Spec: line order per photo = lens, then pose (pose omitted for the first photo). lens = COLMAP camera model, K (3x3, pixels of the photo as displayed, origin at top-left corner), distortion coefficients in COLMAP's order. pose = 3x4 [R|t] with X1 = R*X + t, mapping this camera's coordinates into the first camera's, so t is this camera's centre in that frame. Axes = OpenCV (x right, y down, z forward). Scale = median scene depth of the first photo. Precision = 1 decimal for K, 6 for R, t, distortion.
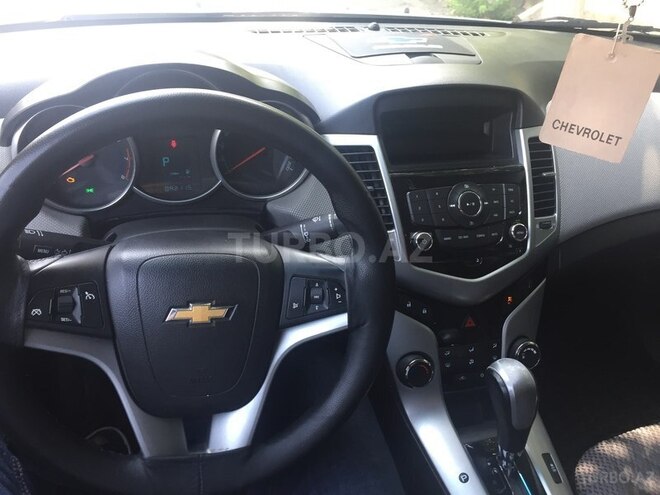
lens RADIAL K [[565.8, 0, 326.2], [0, 565.8, 254.2], [0, 0, 1]] dist [0.032603, -0.032078]
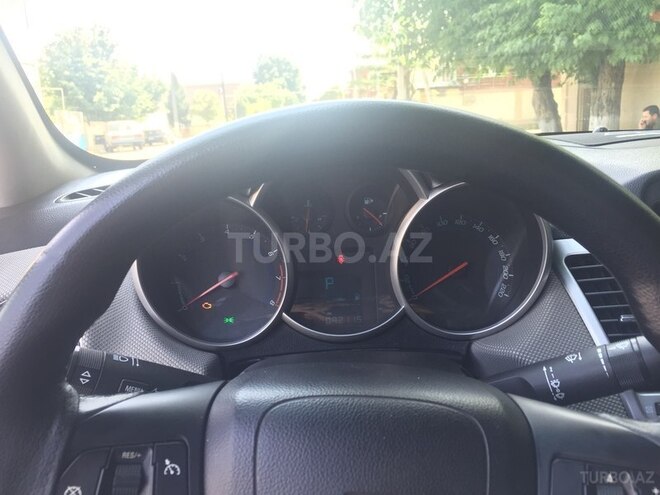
lens RADIAL K [[565.8, 0, 333.4], [0, 565.8, 254.1], [0, 0, 1]] dist [0.032603, -0.032078]
pose [[0.960980, -0.032807, -0.274665, -0.081342], [-0.056485, 0.948748, -0.310946, 0.028736], [0.270789, 0.314327, 0.909874, 0.347910]]
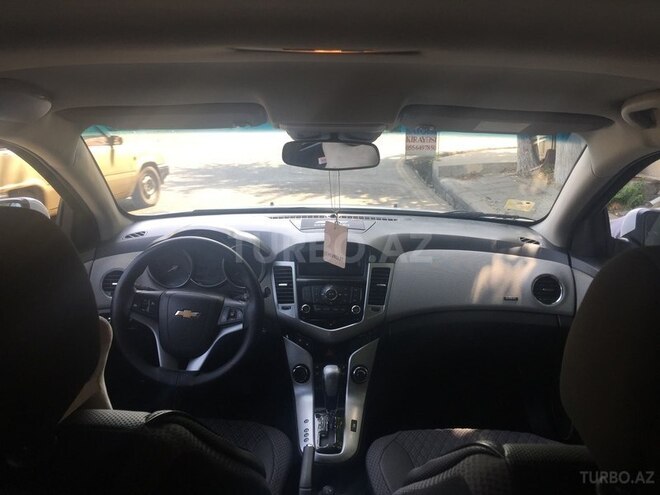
lens RADIAL K [[565.8, 0, 329.5], [0, 565.8, 243.4], [0, 0, 1]] dist [0.032603, -0.032078]
pose [[0.954248, 0.019559, -0.298377, 0.937173], [-0.112198, 0.948371, -0.296655, 0.386972], [0.277170, 0.316560, 0.907175, -1.063285]]
